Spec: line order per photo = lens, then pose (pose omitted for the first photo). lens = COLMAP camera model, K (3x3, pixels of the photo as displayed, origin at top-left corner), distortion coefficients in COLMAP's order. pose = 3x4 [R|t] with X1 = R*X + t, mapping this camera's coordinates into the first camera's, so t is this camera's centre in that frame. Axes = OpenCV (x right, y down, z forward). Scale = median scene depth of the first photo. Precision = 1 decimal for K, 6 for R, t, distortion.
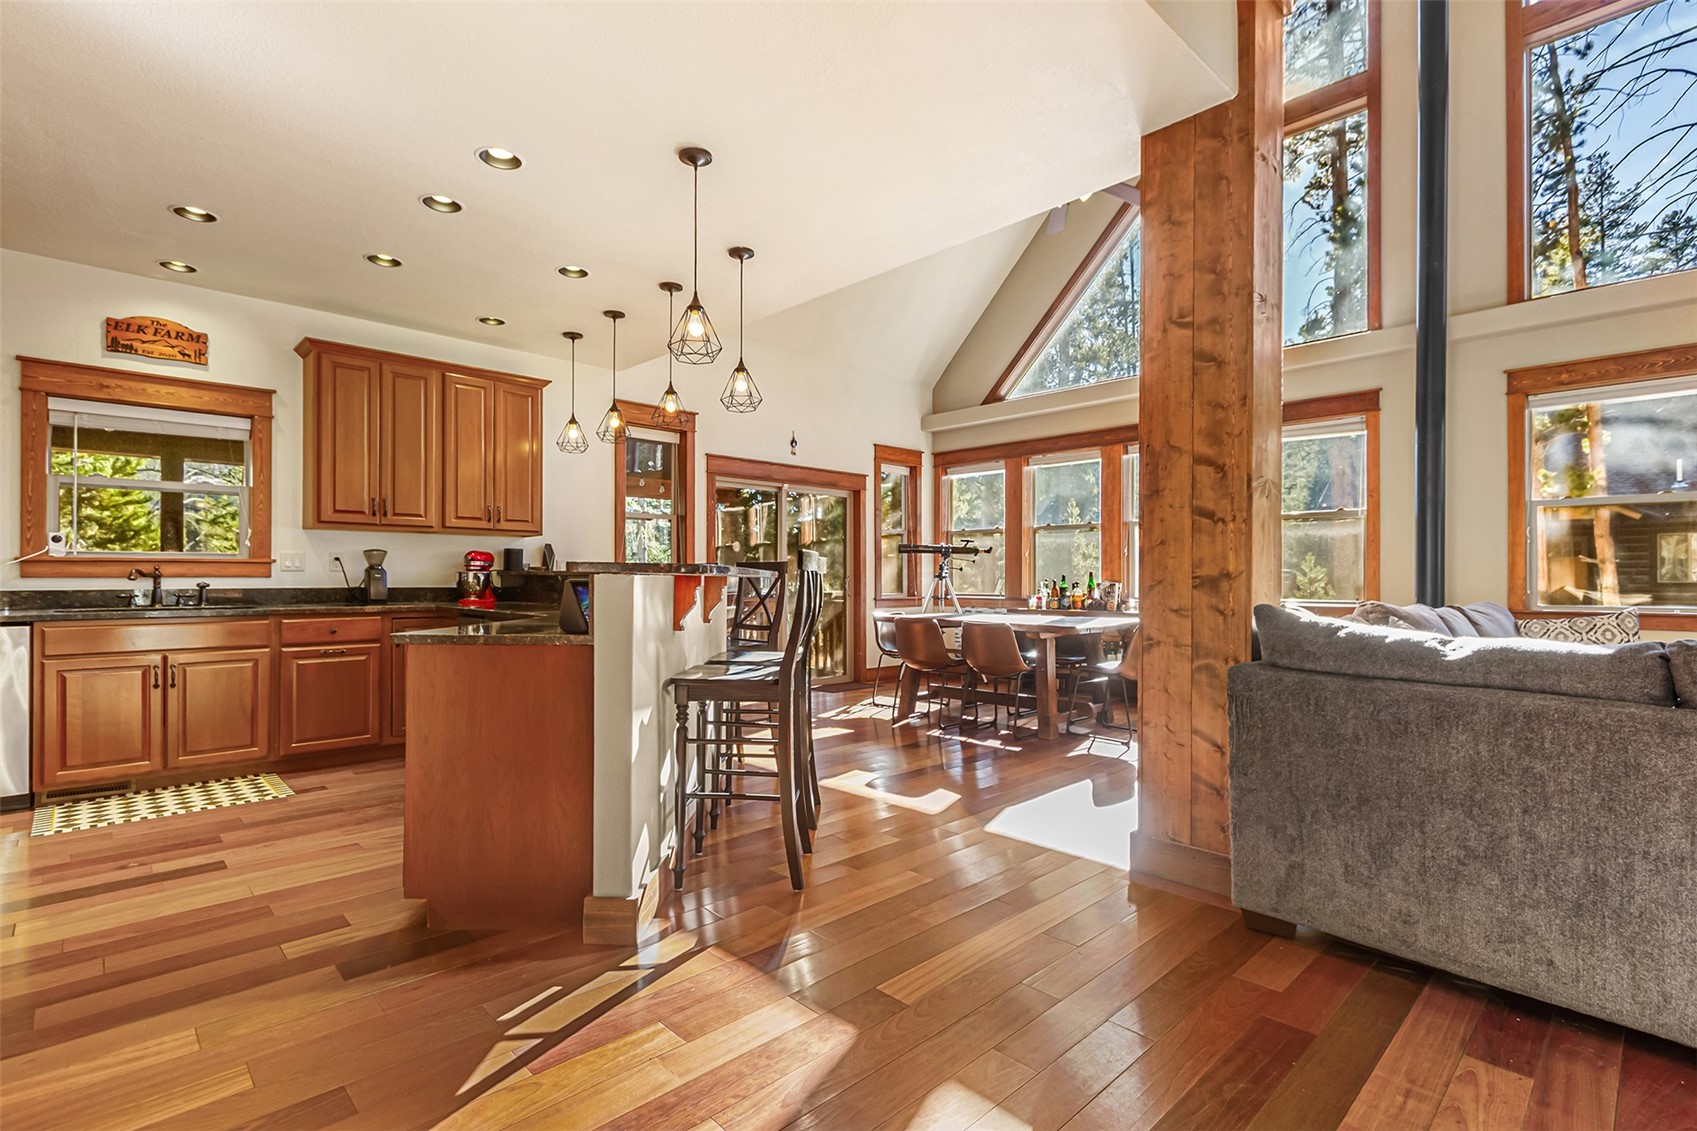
lens RADIAL K [[792.2, 0, 848.3], [0, 792.2, 575.3], [0, 0, 1]] dist [-0.000072, -0.000841]
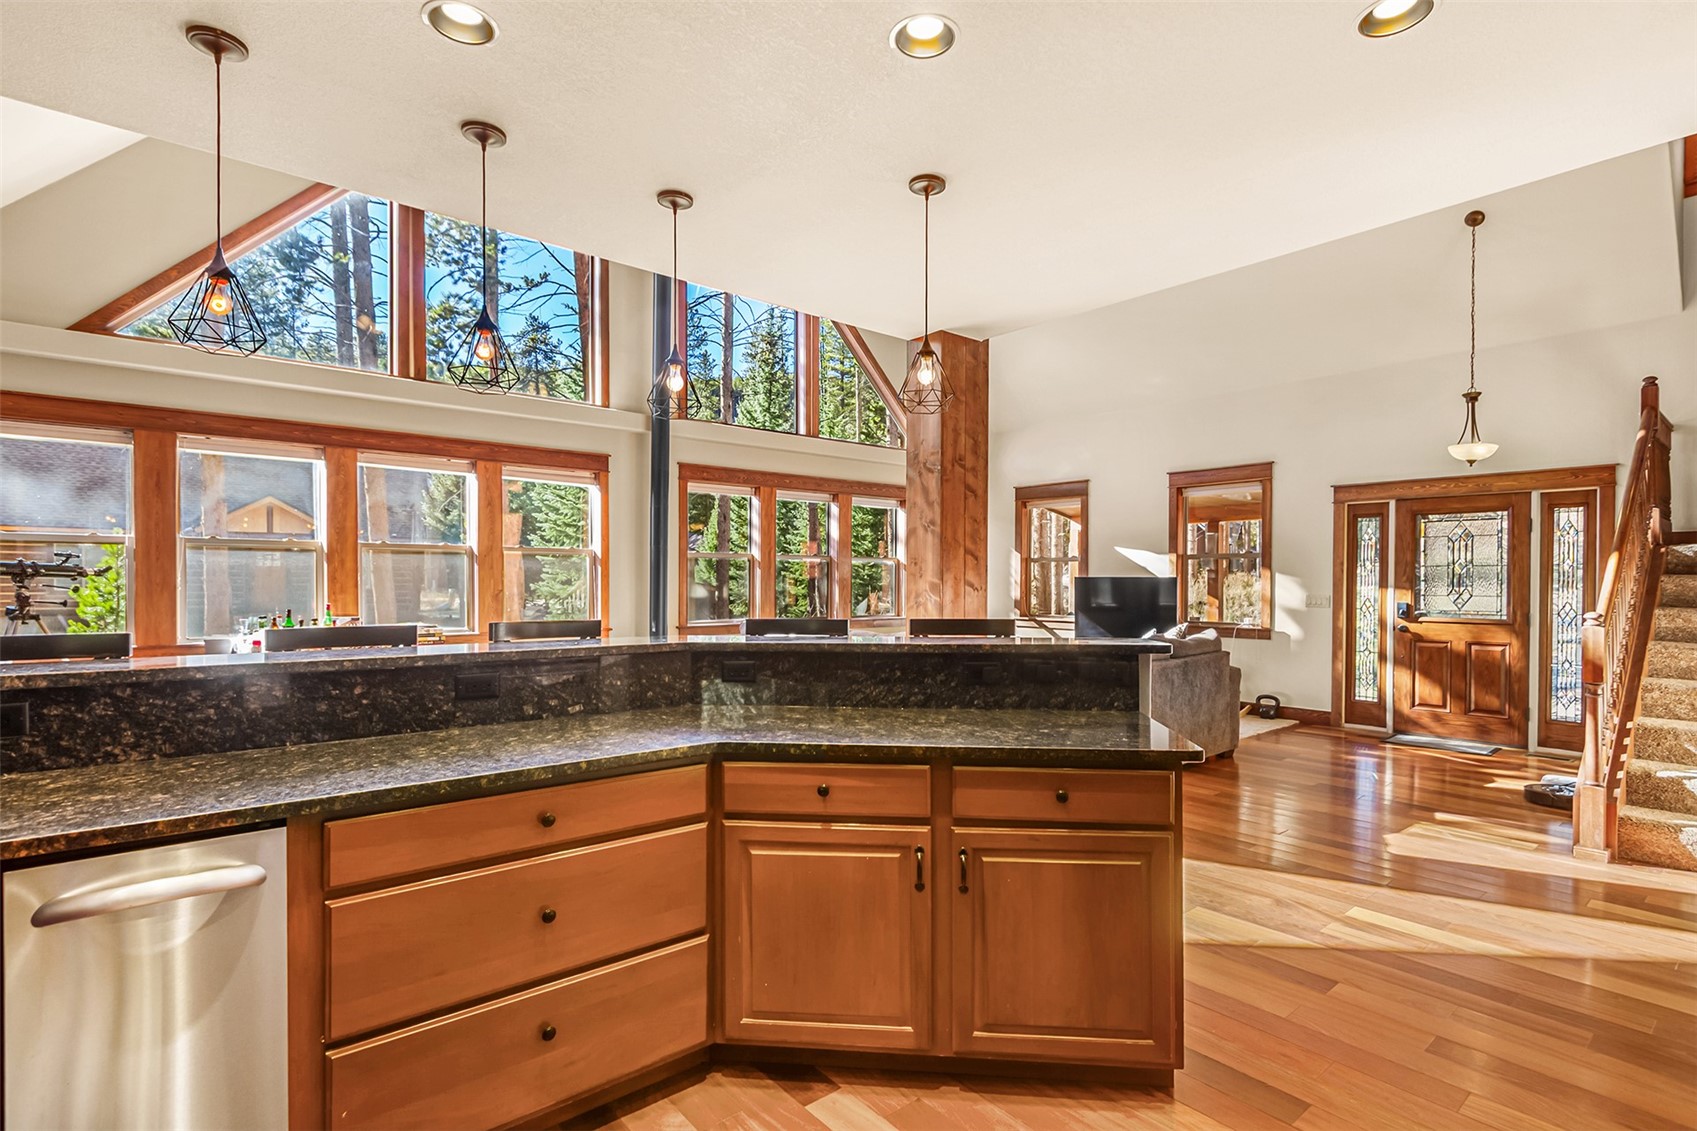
lens RADIAL K [[812.2, 0, 849.1], [0, 812.2, 591.6], [0, 0, 1]] dist [0.001460, -0.001274]
pose [[0.075195, -0.014674, 0.997061, -0.738003], [-0.005904, 0.999868, 0.015161, -0.051652], [-0.997151, -0.007027, 0.075098, 0.665541]]
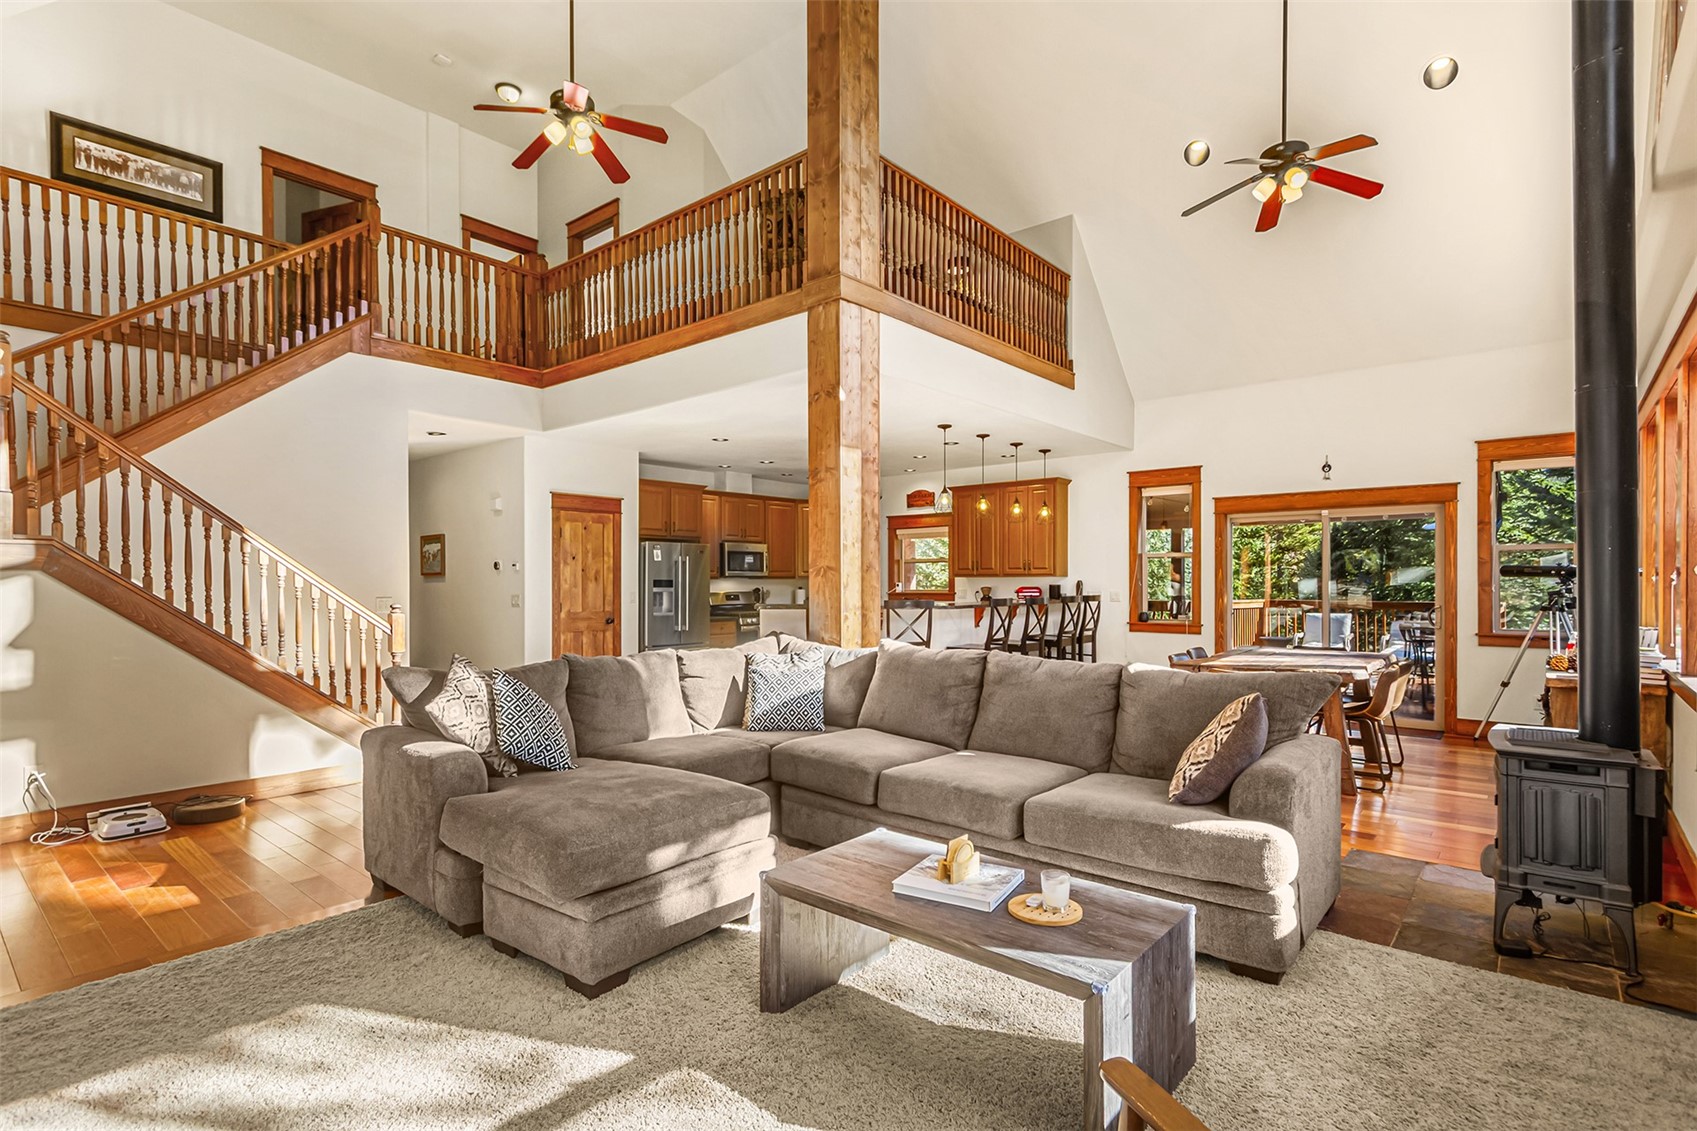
lens RADIAL K [[824.9, 0, 843.0], [0, 824.9, 584.6], [0, 0, 1]] dist [0.000789, 0.000022]
pose [[0.095759, 0.000675, -0.995404, 1.438404], [0.006805, 0.999976, 0.001333, -0.046807], [0.995381, -0.006901, 0.095752, 0.505072]]
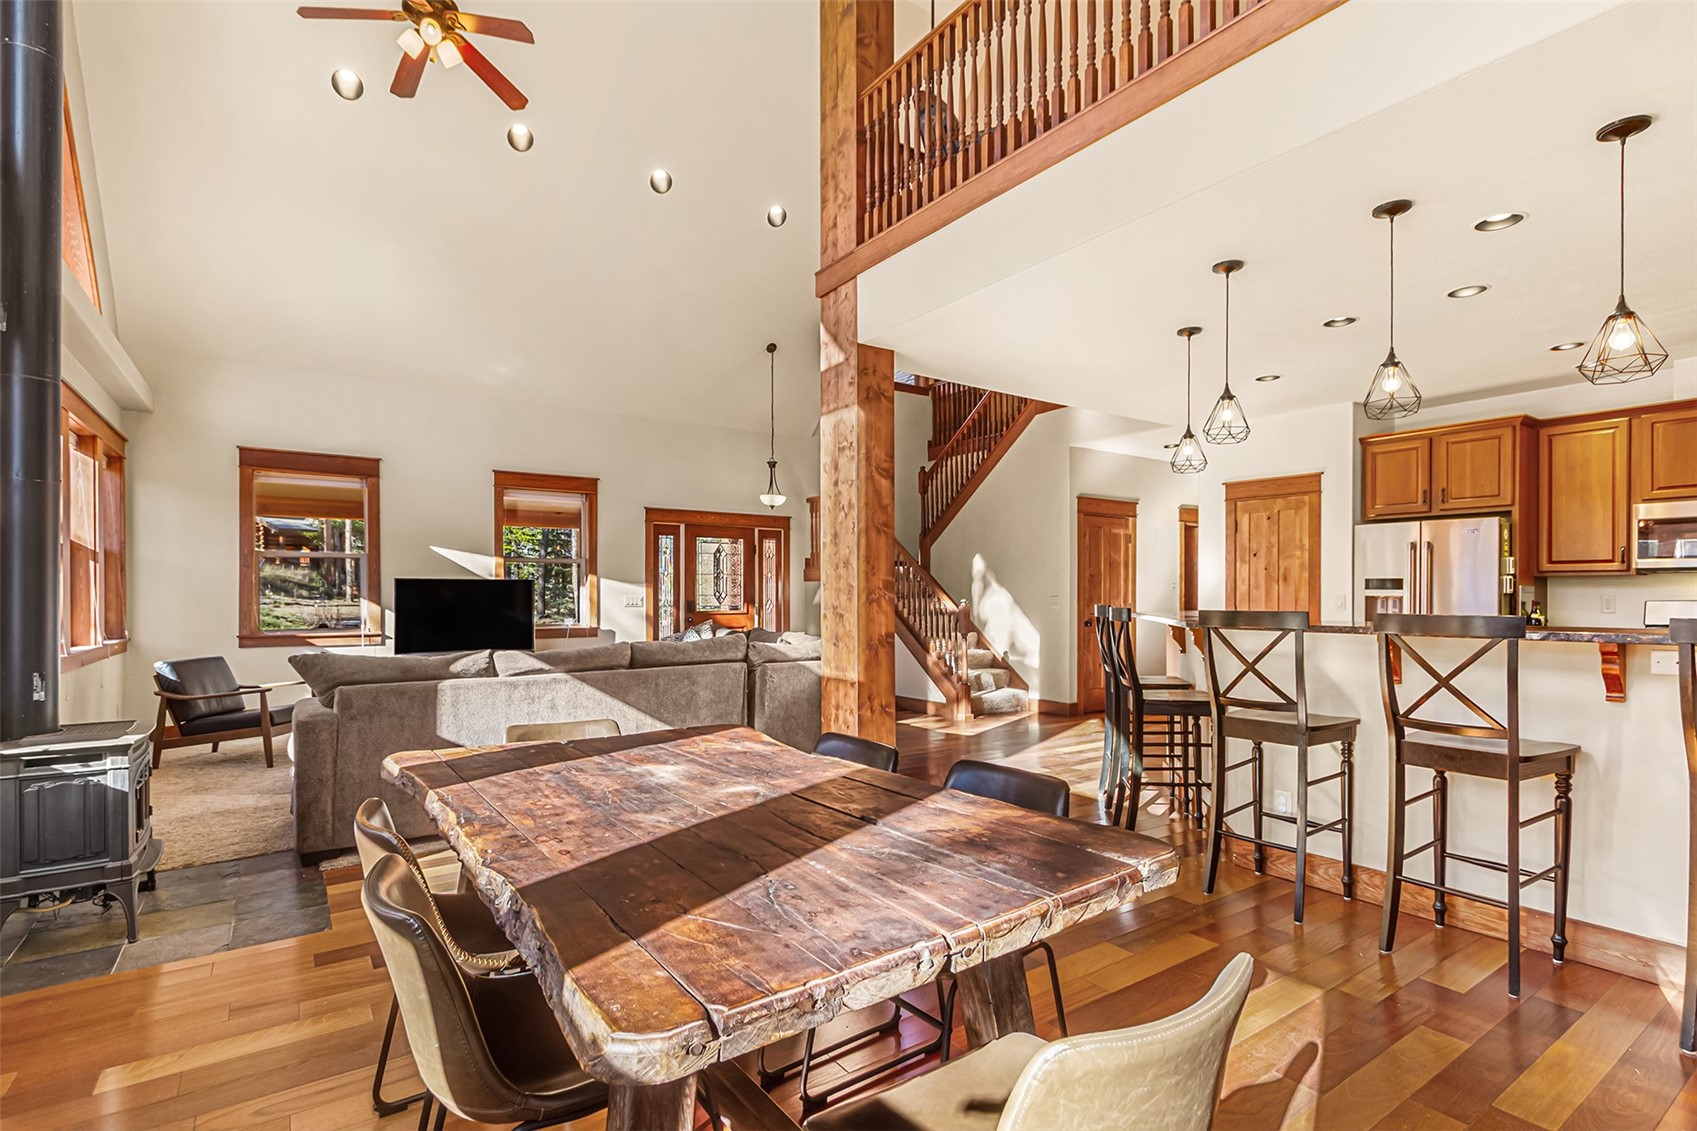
lens RADIAL K [[812.2, 0, 849.1], [0, 812.2, 591.6], [0, 0, 1]] dist [0.001460, -0.001274]
pose [[-0.987279, -0.001559, 0.158993, 0.119685], [-0.002363, 0.999985, -0.004869, -0.029112], [-0.158983, -0.005183, -0.987268, 1.679997]]
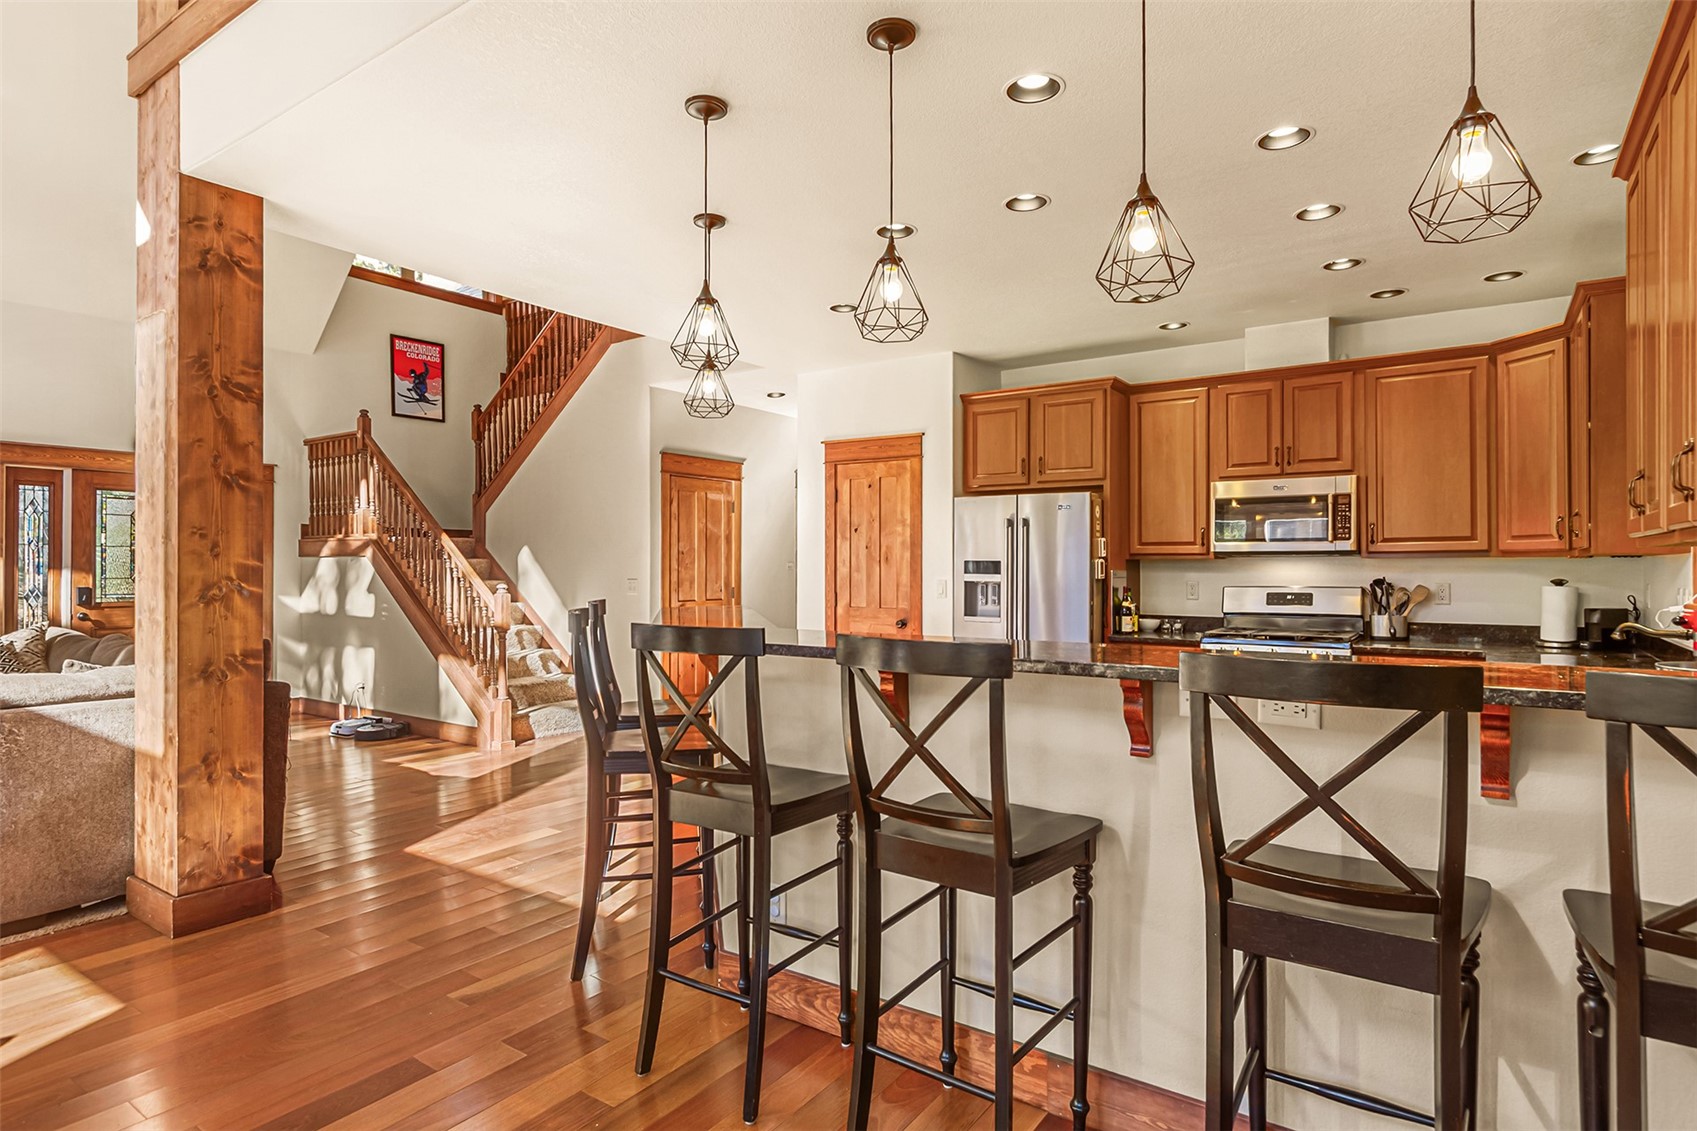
lens RADIAL K [[916.9, 0, 840.8], [0, 916.9, 550.4], [0, 0, 1]] dist [0.001302, 0.000023]
pose [[-0.981157, -0.005436, -0.193135, -0.086588], [-0.001726, 0.999811, -0.019373, -0.047851], [0.193204, -0.018674, -0.980981, 1.448000]]
